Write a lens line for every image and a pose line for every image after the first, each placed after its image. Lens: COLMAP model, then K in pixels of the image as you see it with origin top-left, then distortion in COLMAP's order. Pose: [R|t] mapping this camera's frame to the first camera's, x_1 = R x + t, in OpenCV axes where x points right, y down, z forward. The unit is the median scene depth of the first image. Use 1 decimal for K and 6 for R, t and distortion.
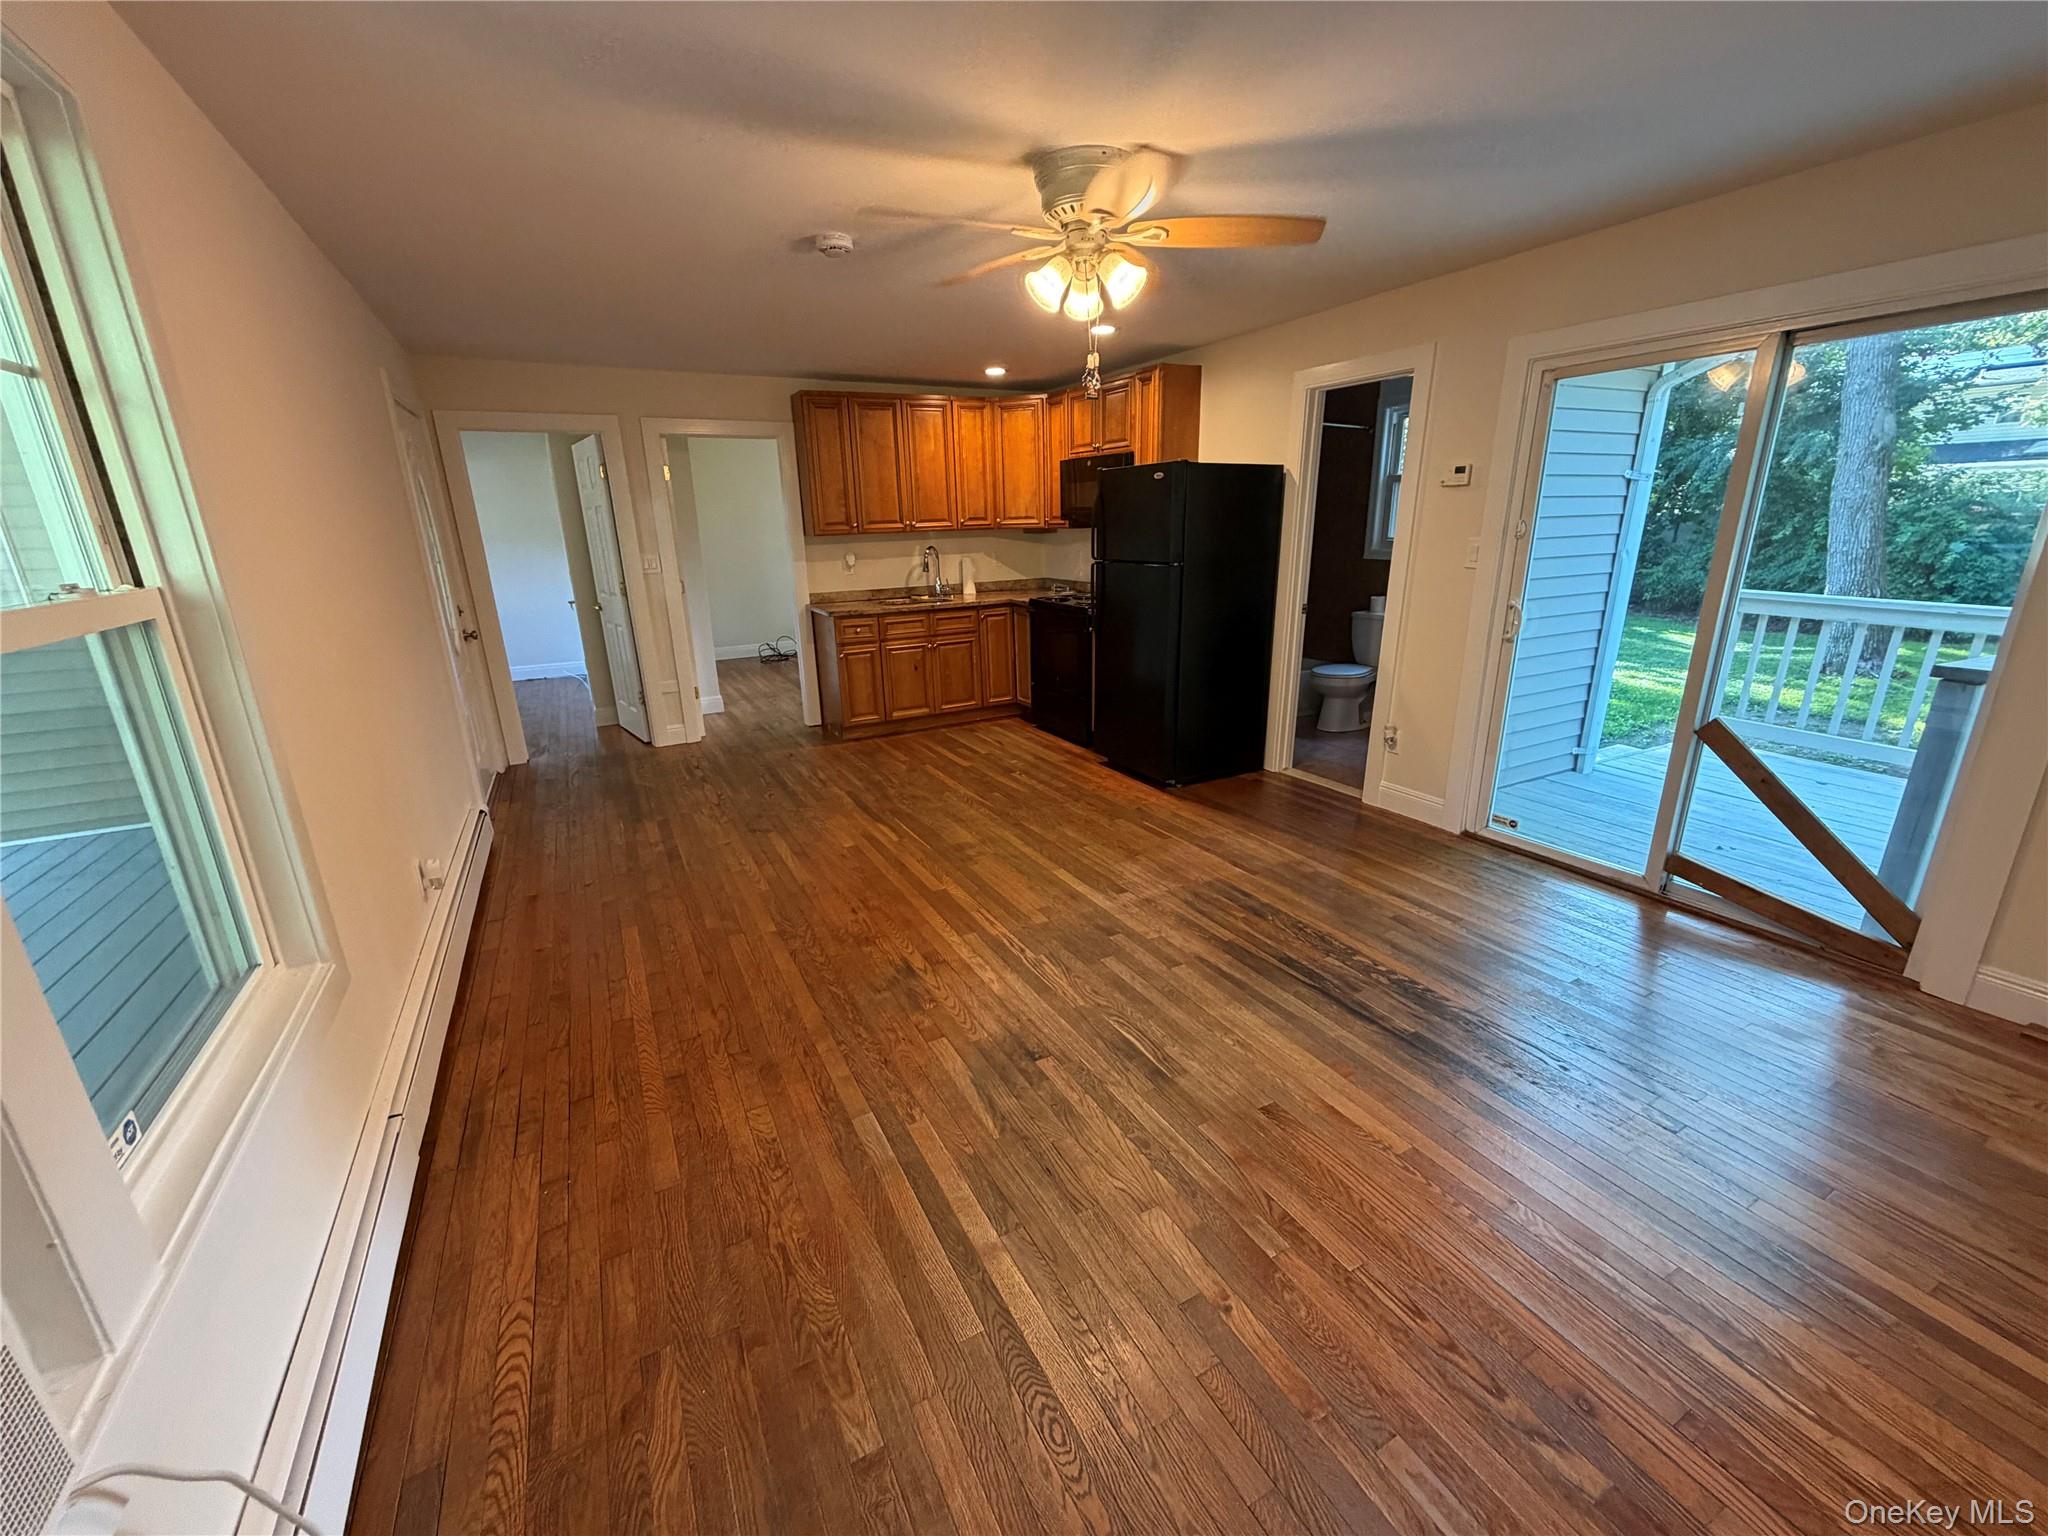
lens RADIAL K [[823.9, 0, 1026.1], [0, 823.9, 766.5], [0, 0, 1]] dist [0.000515, -0.000835]
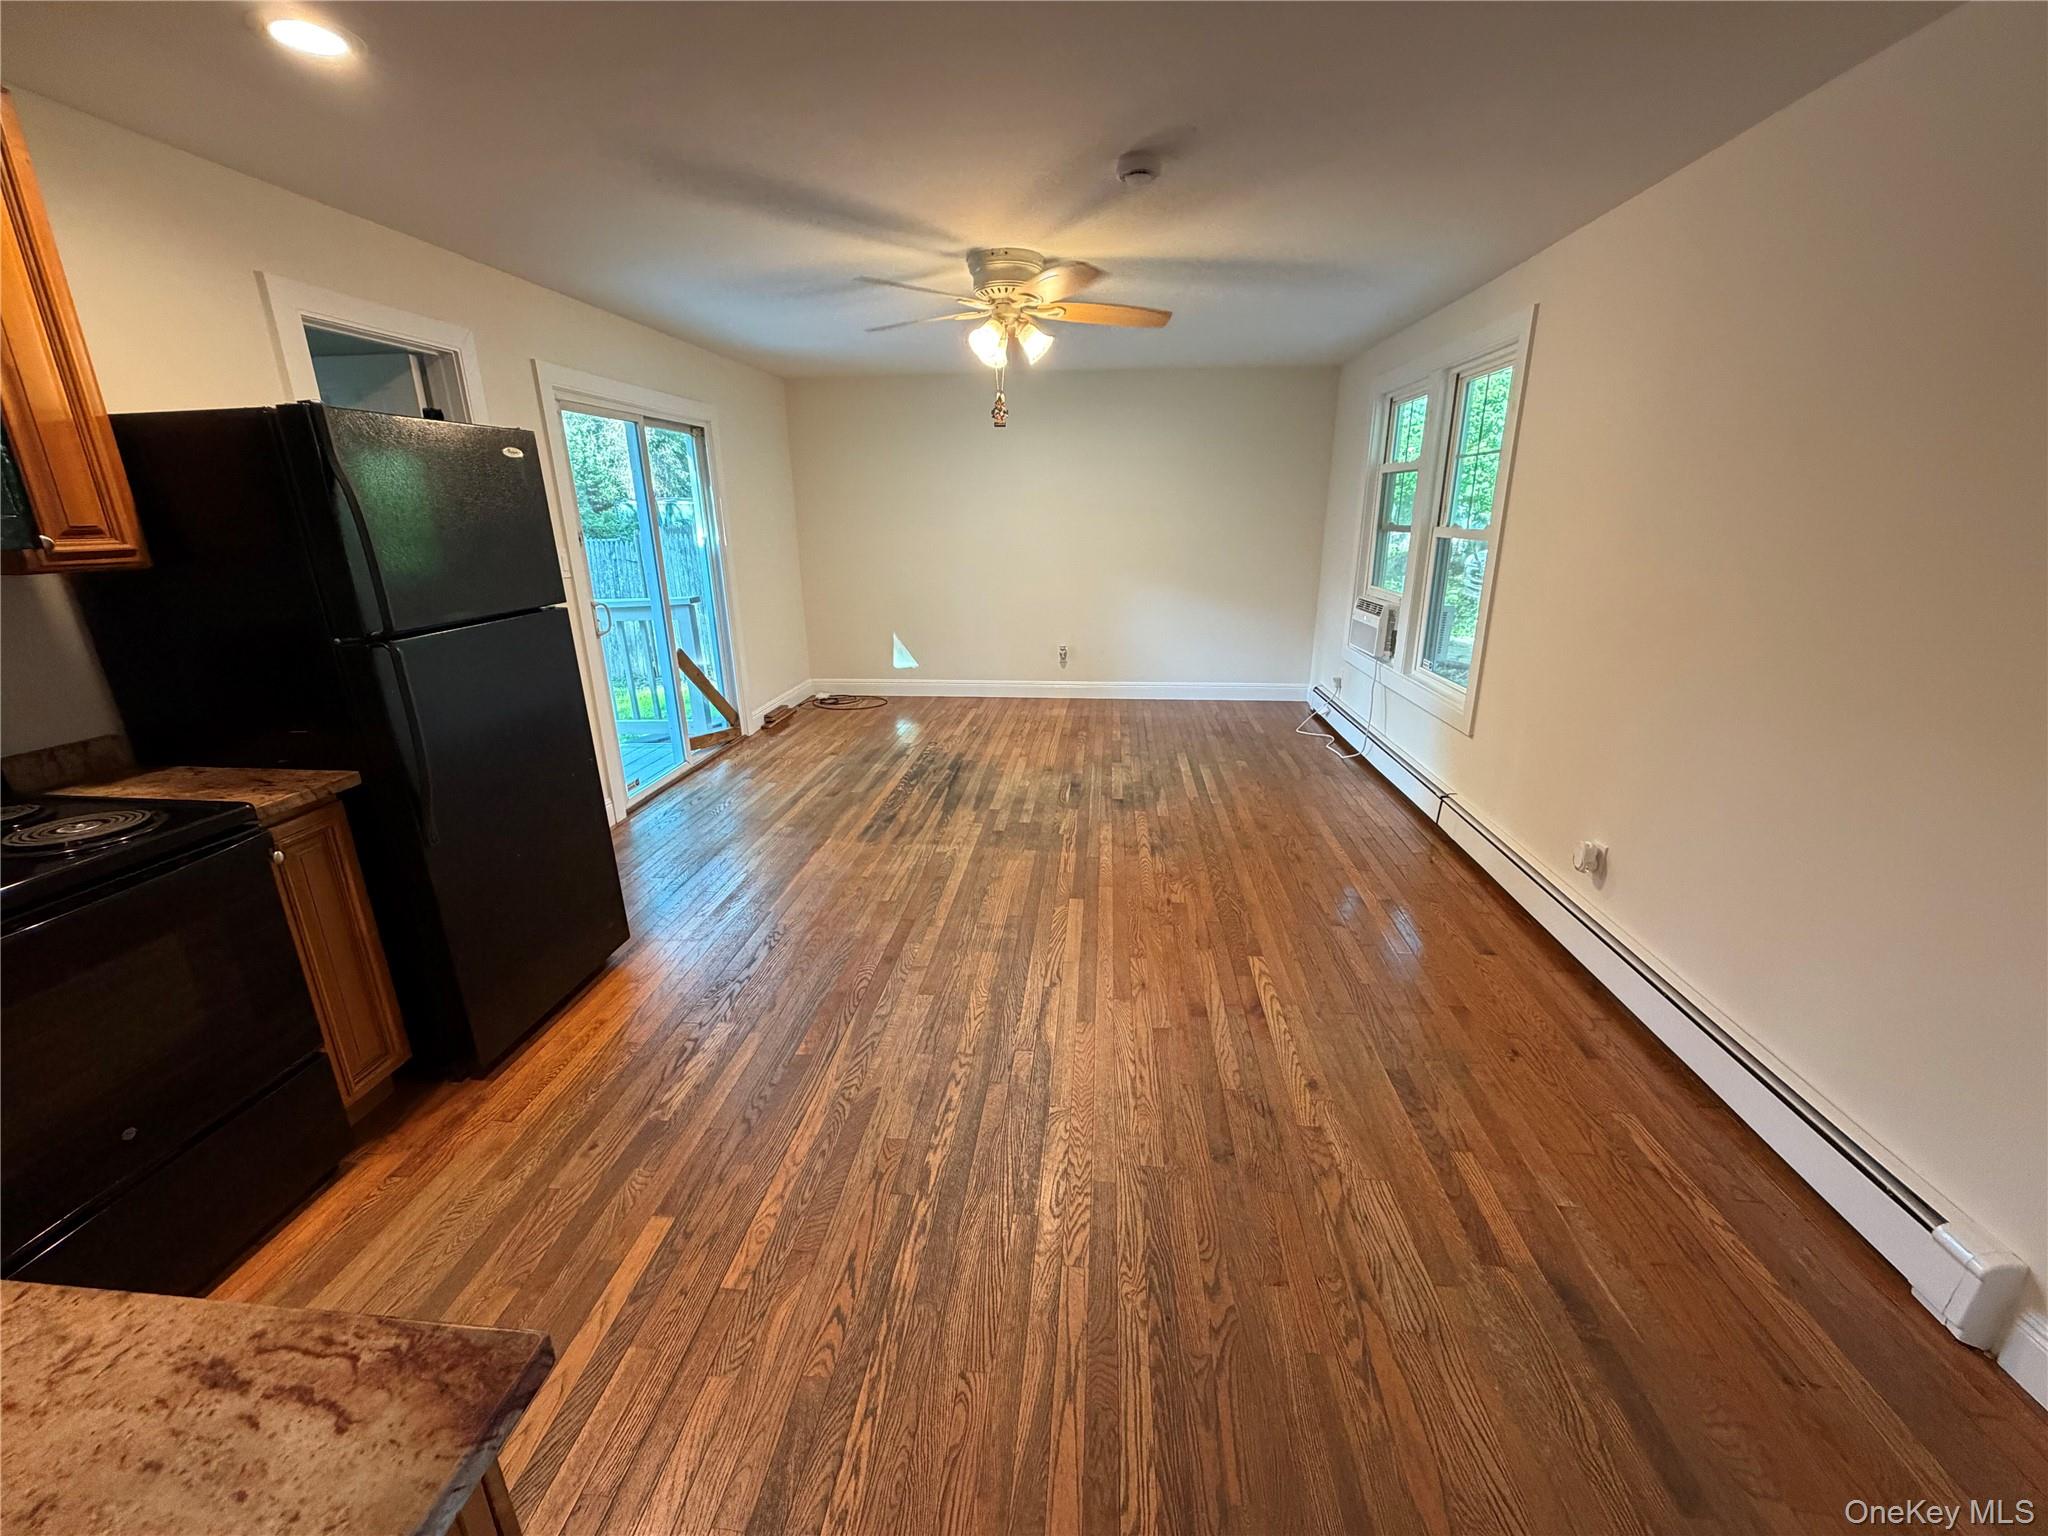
lens RADIAL K [[823.9, 0, 1028.0], [0, 823.9, 767.6], [0, 0, 1]] dist [0.000515, -0.000835]
pose [[-0.832696, -0.136893, 0.536542, -0.638362], [0.187510, 0.842002, 0.505838, -0.549555], [-0.521015, 0.521816, -0.675463, 1.847664]]
